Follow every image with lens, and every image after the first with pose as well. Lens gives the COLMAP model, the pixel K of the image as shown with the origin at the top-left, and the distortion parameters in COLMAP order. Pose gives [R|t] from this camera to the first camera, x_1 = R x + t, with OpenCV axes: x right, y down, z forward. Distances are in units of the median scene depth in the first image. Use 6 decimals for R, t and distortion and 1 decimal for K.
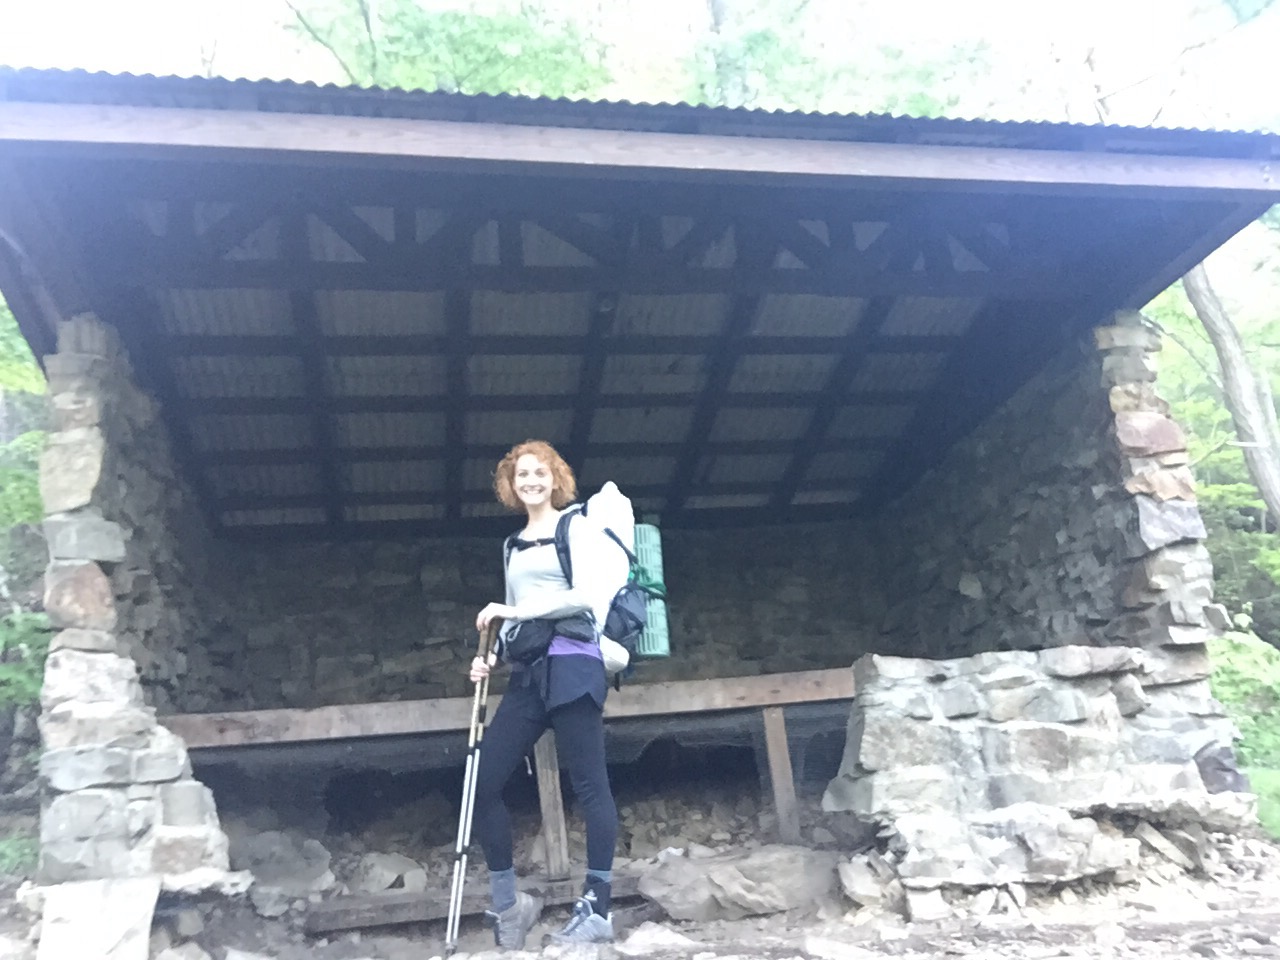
lens RADIAL K [[1162.5, 0, 642.6], [0, 1162.5, 484.3], [0, 0, 1]] dist [0.003341, 0.000000]
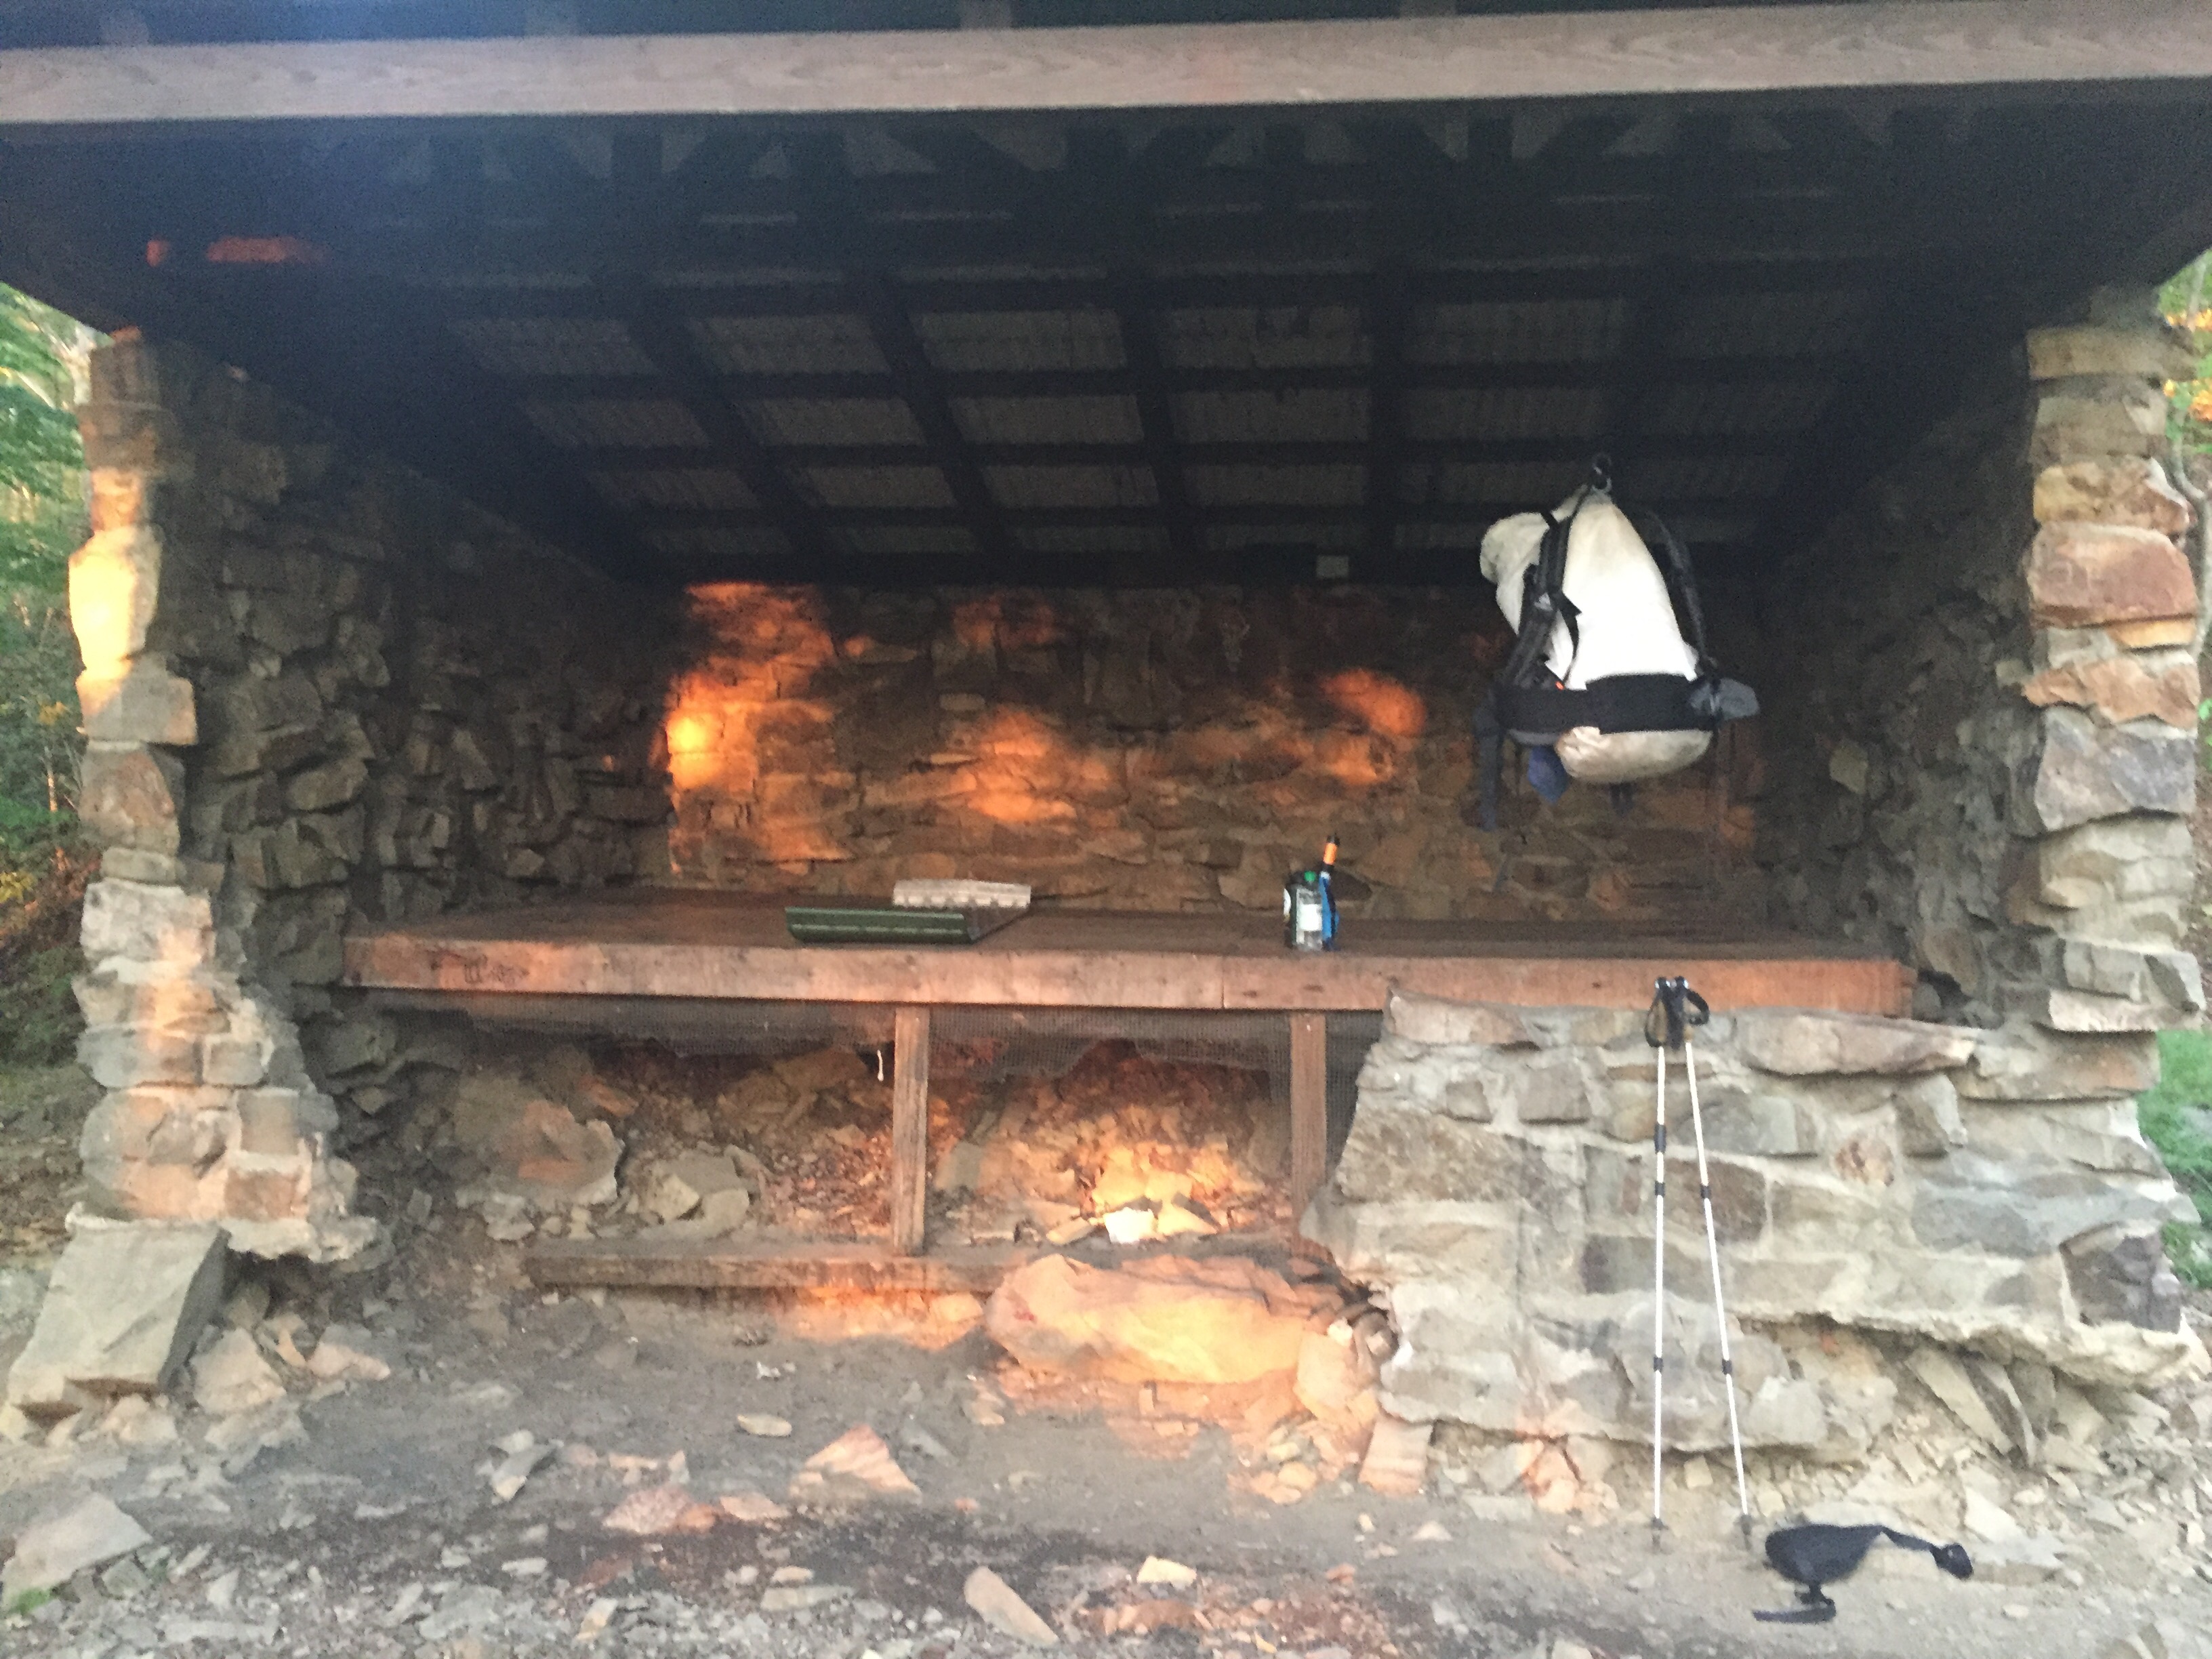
lens RADIAL K [[1874.9, 0, 1100.7], [0, 1874.9, 817.4], [0, 0, 1]] dist [0.035125, 0.011599]
pose [[0.947625, 0.094926, -0.304952, 0.321434], [-0.009354, 0.962650, 0.270588, -0.165785], [0.319248, -0.253563, 0.913119, 0.171339]]
